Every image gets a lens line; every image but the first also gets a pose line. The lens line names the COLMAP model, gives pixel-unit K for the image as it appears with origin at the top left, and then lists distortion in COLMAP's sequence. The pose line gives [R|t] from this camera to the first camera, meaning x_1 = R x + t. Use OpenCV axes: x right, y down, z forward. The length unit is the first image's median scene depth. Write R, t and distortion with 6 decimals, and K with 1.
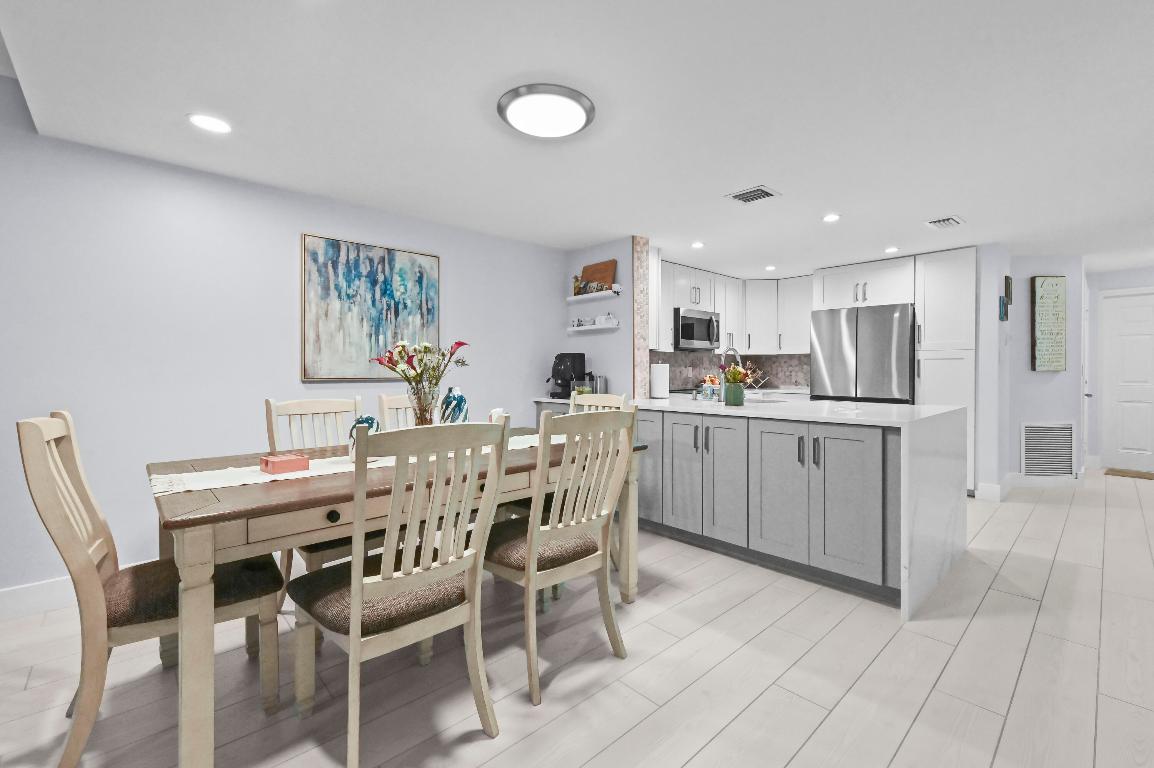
lens RADIAL K [[491.1, 0, 577.8], [0, 491.1, 377.0], [0, 0, 1]] dist [0.000363, -0.000035]
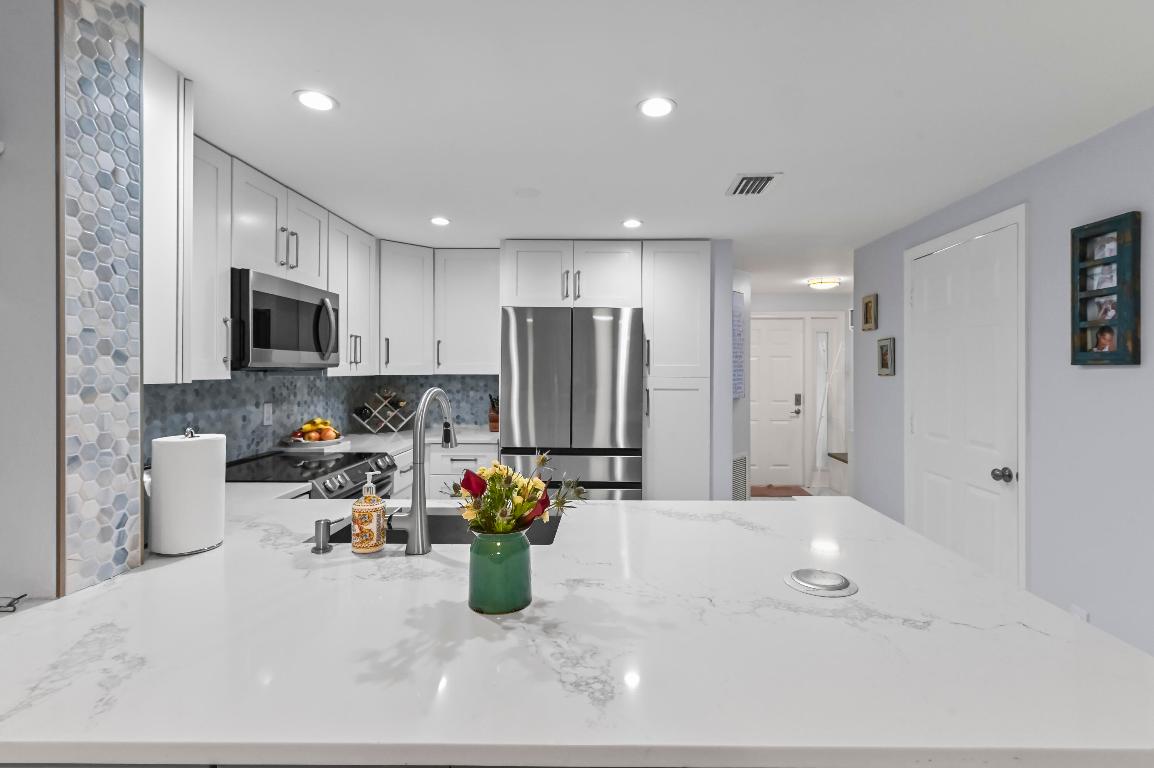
lens RADIAL K [[540.9, 0, 602.4], [0, 540.9, 370.9], [0, 0, 1]] dist [-0.000481, -0.000158]
pose [[0.680166, 0.002318, 0.733054, 0.113518], [0.005229, 0.999954, -0.008013, -0.074857], [-0.733039, 0.009283, 0.680123, 0.690002]]
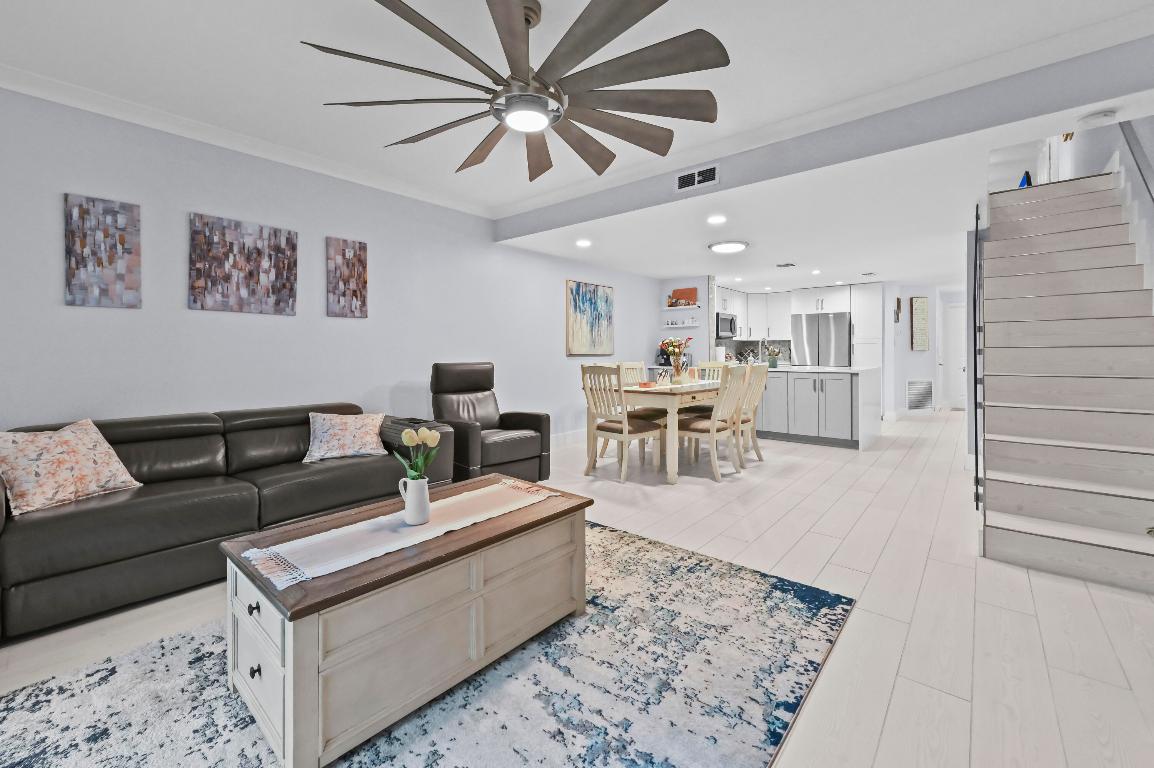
lens RADIAL K [[471.7, 0, 580.1], [0, 471.7, 352.9], [0, 0, 1]] dist [-0.000270, -0.000089]
pose [[0.992653, -0.002400, 0.120972, -0.636472], [0.003817, 0.999927, -0.011483, 0.016047], [-0.120935, 0.011860, 0.992590, -0.738244]]
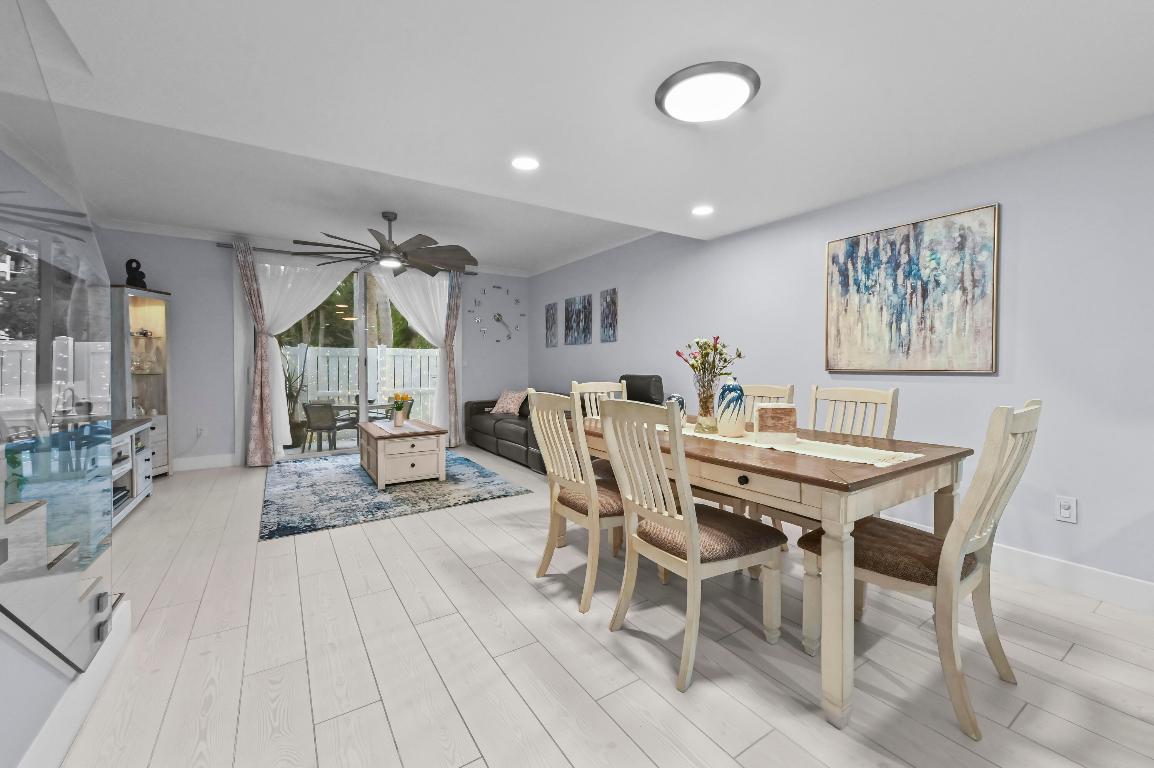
lens RADIAL K [[459.3, 0, 577.4], [0, 459.3, 373.2], [0, 0, 1]] dist [-0.001135, -0.000183]
pose [[-0.163488, 0.019091, -0.986361, 0.505929], [-0.009948, 0.999730, 0.020999, -0.003931], [0.986495, 0.013245, -0.163254, 0.520895]]
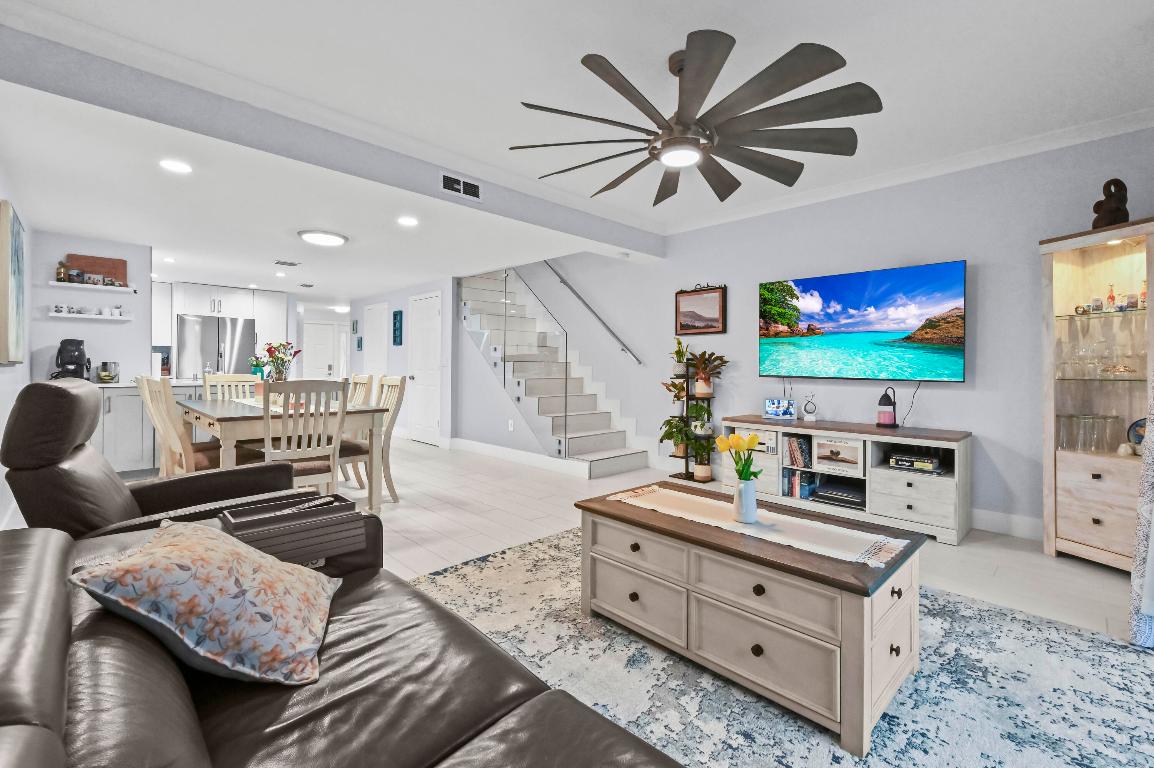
lens RADIAL K [[498.4, 0, 576.5], [0, 498.4, 367.5], [0, 0, 1]] dist [0.001943, 0.000180]
pose [[-0.028447, 0.000615, 0.999595, -1.298610], [0.003302, 0.999994, -0.000521, 0.016212], [-0.999590, 0.003286, -0.028448, -0.017724]]
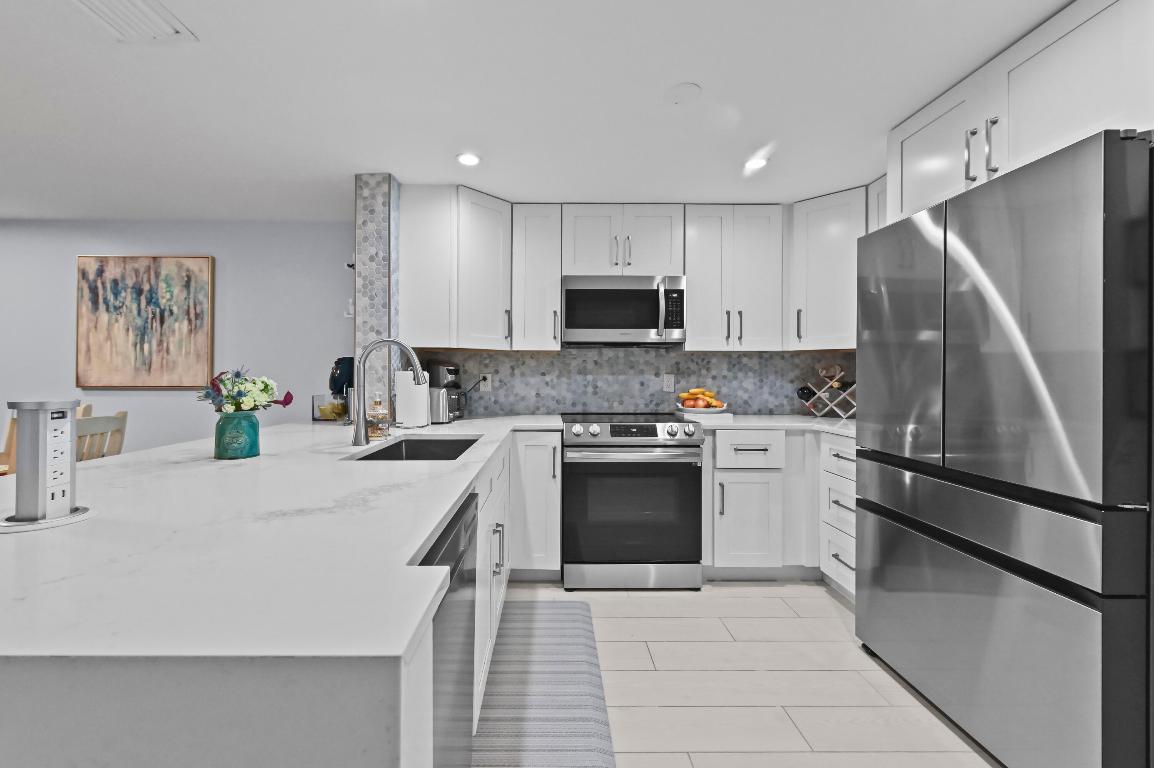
lens RADIAL K [[468.8, 0, 576.8], [0, 468.8, 375.7], [0, 0, 1]] dist [-0.001237, -0.000120]
pose [[0.741553, 0.002106, -0.670891, 0.855298], [-0.012625, 0.999862, -0.010815, -0.019436], [0.670775, 0.016490, 0.741477, 0.838954]]
